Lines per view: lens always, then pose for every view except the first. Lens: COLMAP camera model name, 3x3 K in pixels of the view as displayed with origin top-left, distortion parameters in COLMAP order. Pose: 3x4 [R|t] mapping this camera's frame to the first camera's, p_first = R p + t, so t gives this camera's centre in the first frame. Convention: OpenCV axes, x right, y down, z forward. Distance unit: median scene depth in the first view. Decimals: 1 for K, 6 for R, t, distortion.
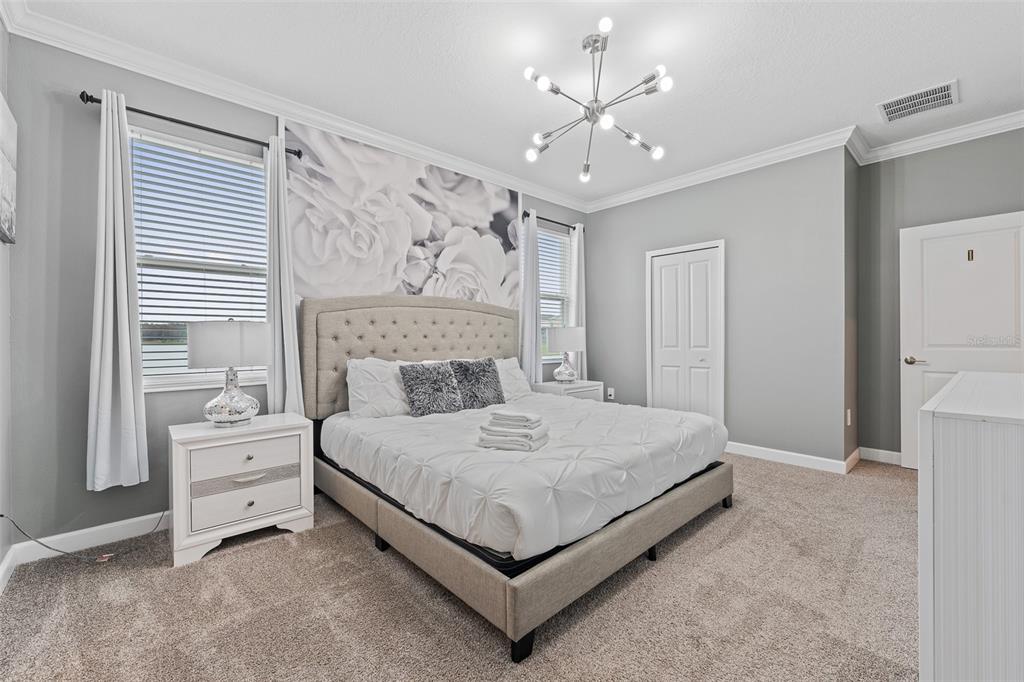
lens RADIAL K [[418.7, 0, 518.0], [0, 418.7, 336.7], [0, 0, 1]] dist [-0.000353, -0.000371]
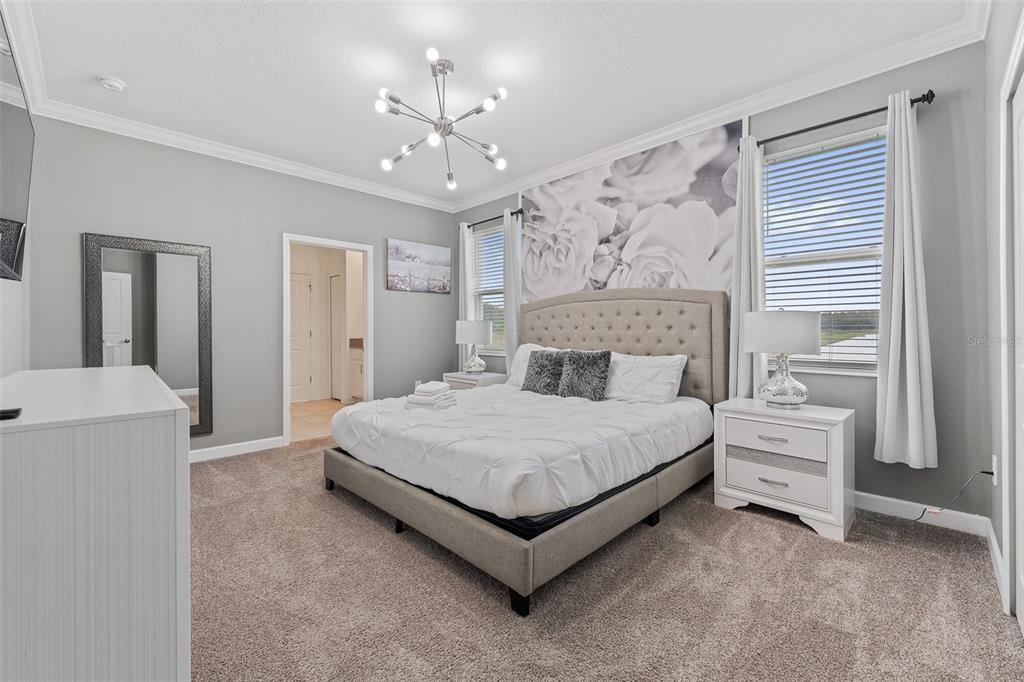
lens RADIAL K [[415.2, 0, 550.7], [0, 415.2, 323.1], [0, 0, 1]] dist [0.001024, 0.000031]
pose [[0.078494, -0.005599, -0.996899, 0.797778], [0.005021, 0.999974, -0.005221, -0.007422], [0.996902, -0.004595, 0.078520, 0.763968]]
